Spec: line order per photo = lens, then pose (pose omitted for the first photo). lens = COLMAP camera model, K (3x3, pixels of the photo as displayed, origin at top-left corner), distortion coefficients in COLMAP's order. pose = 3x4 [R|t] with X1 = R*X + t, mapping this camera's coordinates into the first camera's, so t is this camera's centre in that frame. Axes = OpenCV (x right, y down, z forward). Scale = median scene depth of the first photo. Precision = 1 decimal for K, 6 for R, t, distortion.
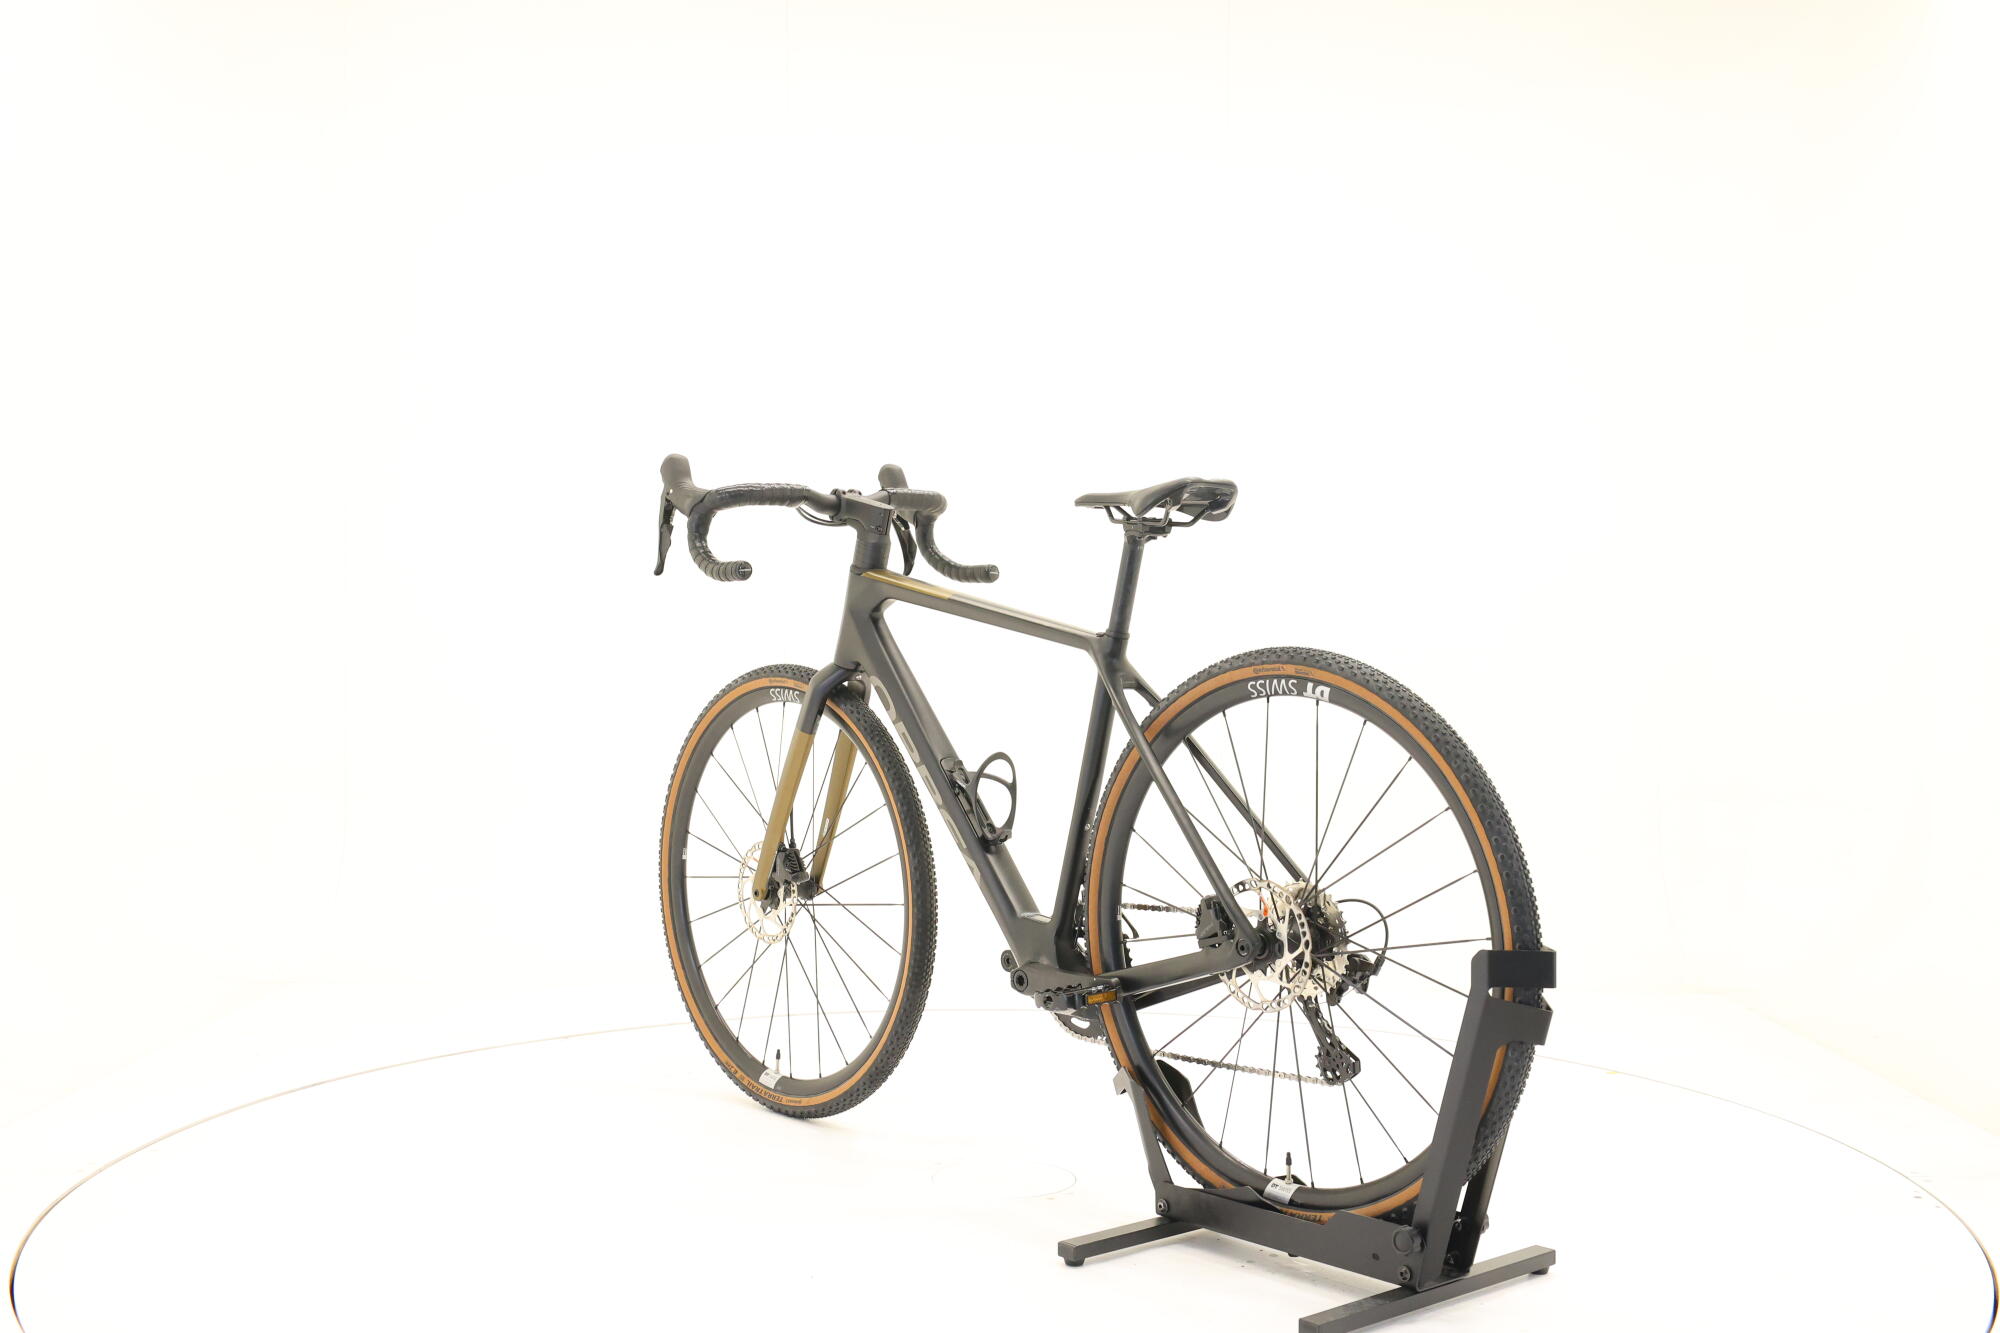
lens RADIAL K [[2154.0, 0, 1000.0], [0, 2154.0, 666.5], [0, 0, 1]] dist [-0.006165, 0.000491]
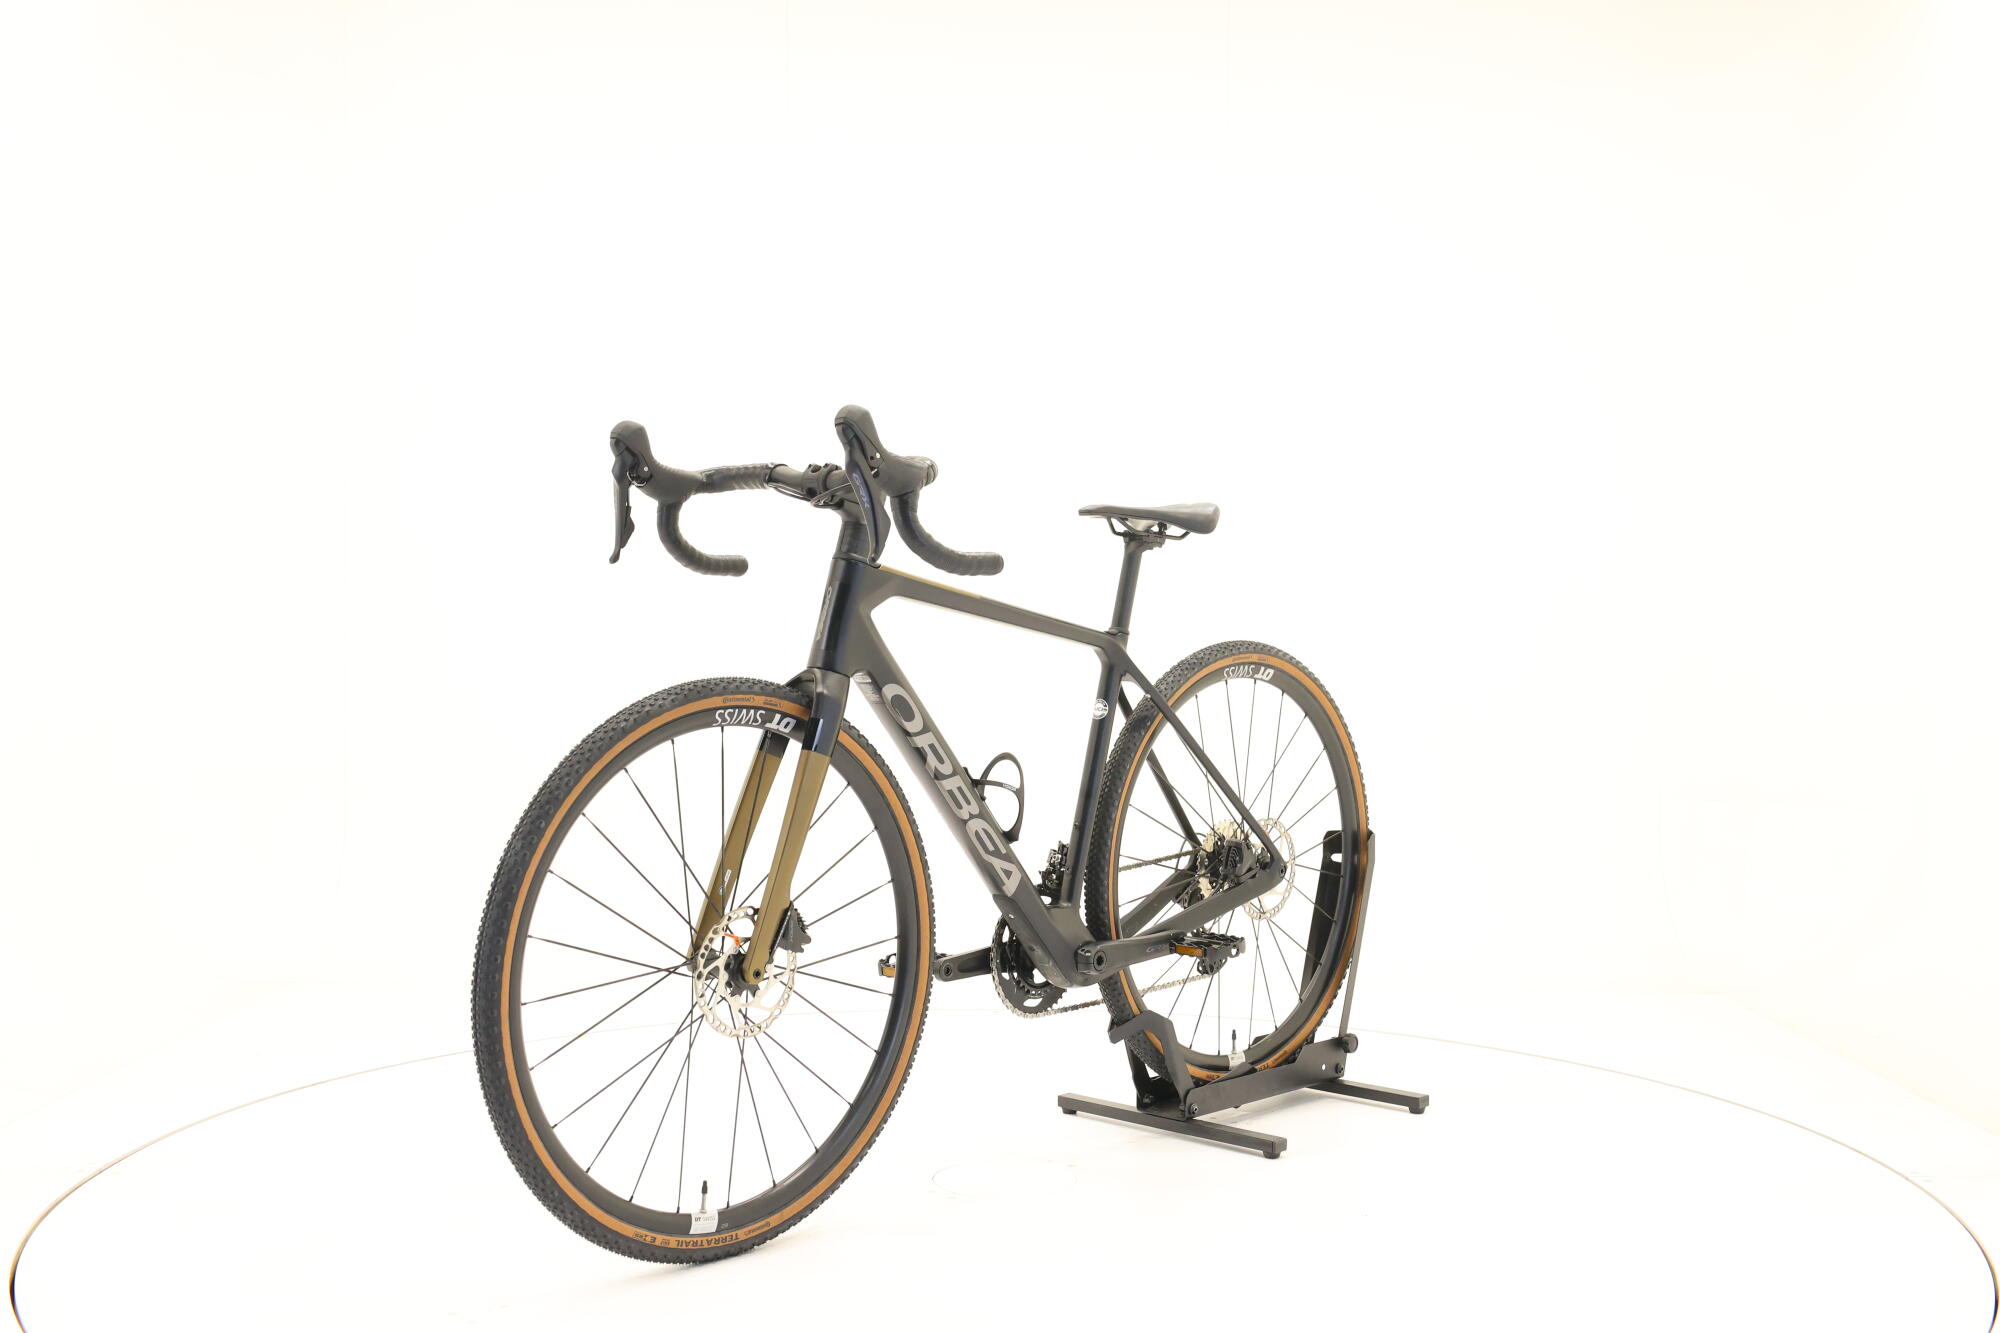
lens RADIAL K [[2154.0, 0, 1000.0], [0, 2154.0, 666.5], [0, 0, 1]] dist [-0.006165, 0.000491]
pose [[-0.100306, -0.024142, 0.994664, -1.062396], [0.019708, 0.999461, 0.026246, -0.028220], [-0.994761, 0.022236, -0.099776, 1.180792]]
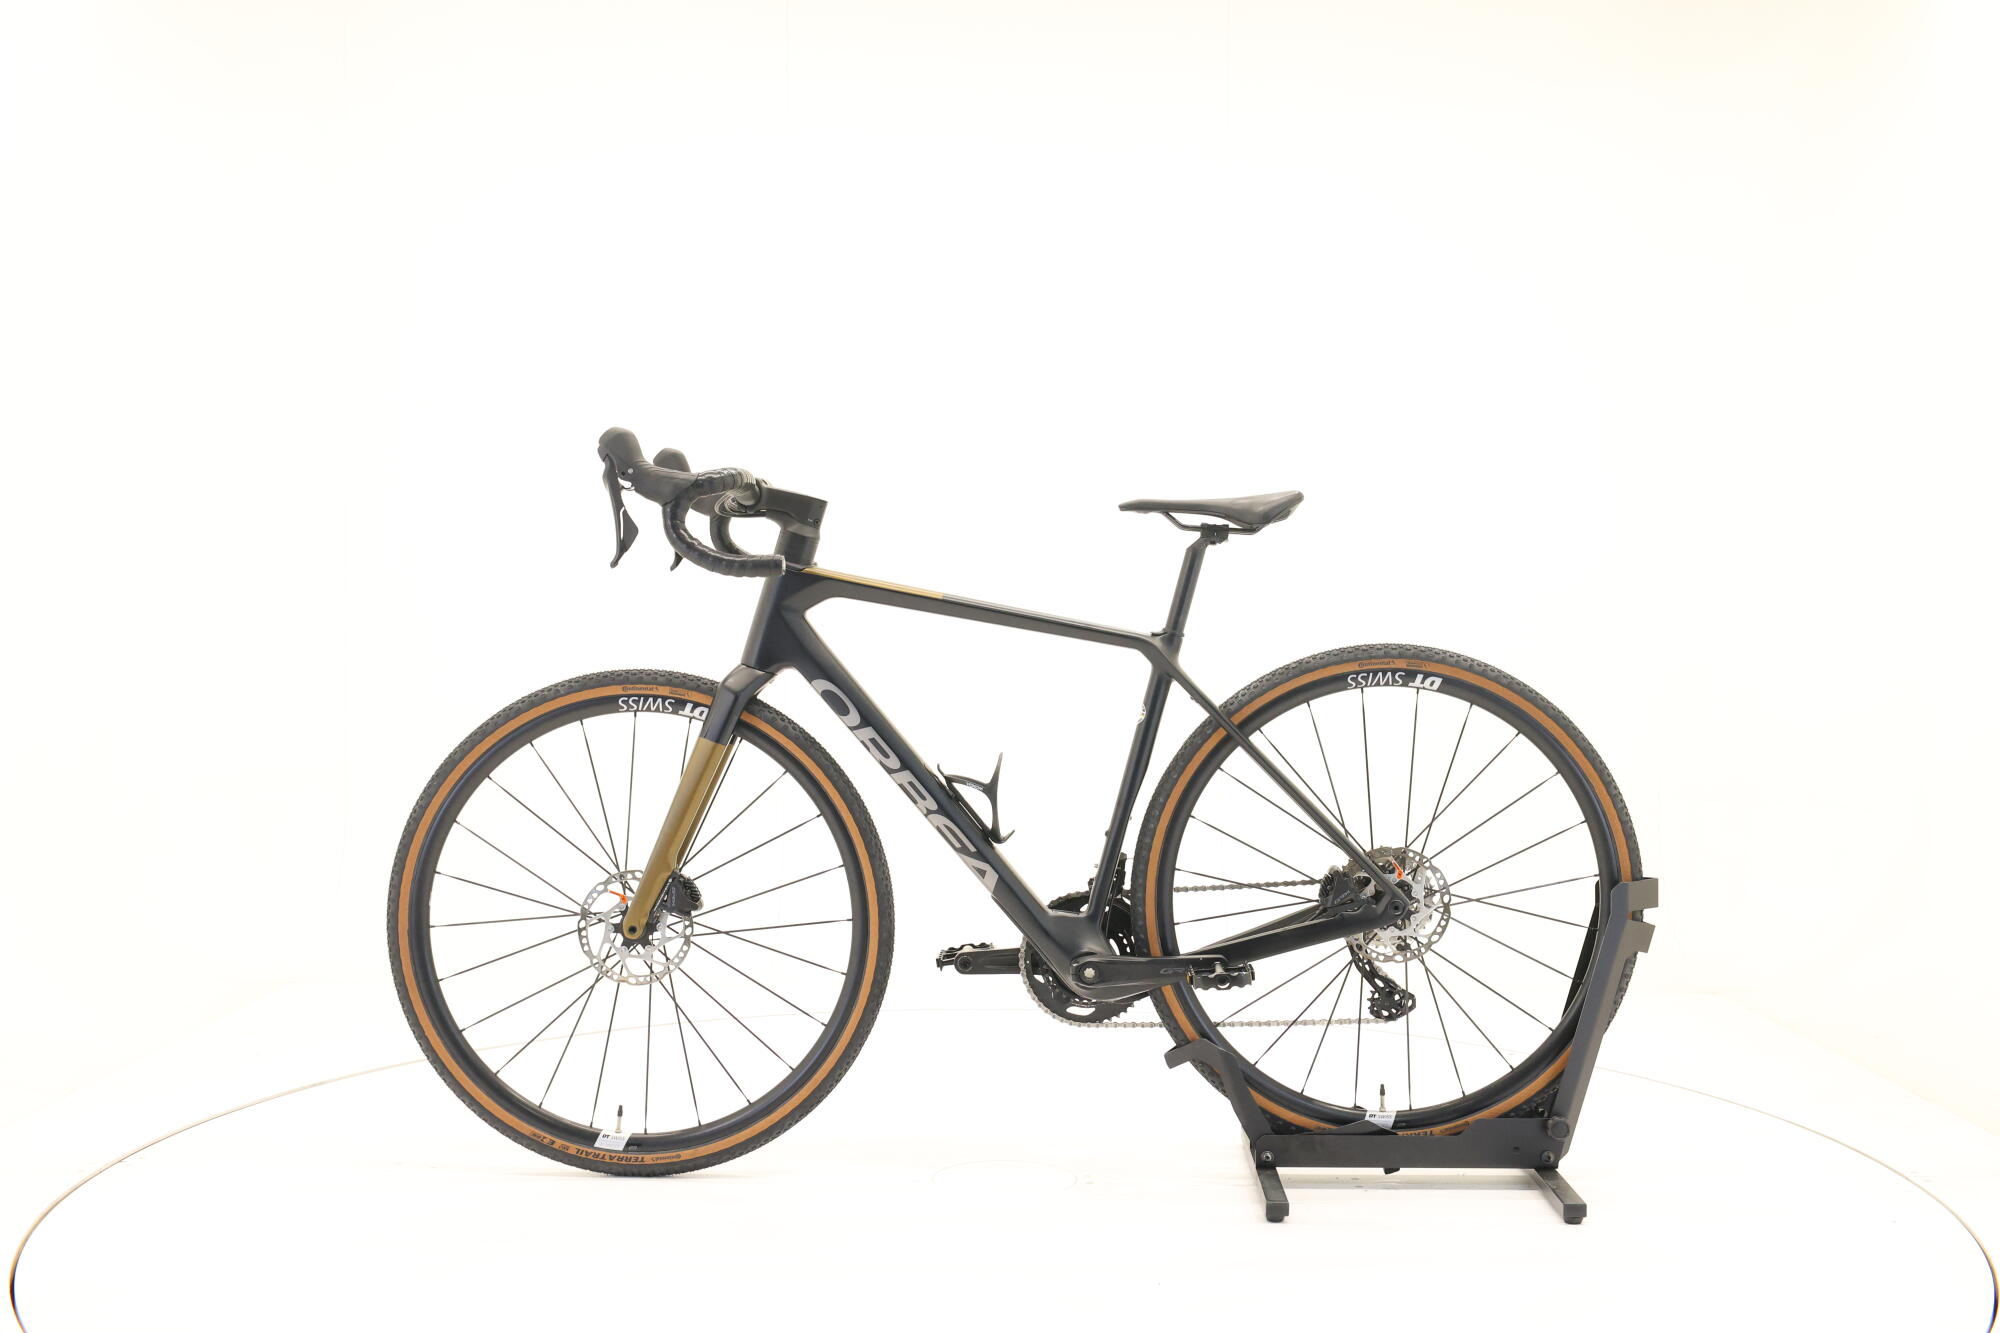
lens RADIAL K [[2154.0, 0, 1000.0], [0, 2154.0, 666.5], [0, 0, 1]] dist [-0.006165, 0.000491]
pose [[0.673359, -0.014530, 0.739173, -0.791832], [0.014846, 0.999871, 0.006130, -0.006765], [-0.739166, 0.006846, 0.673488, 0.350580]]
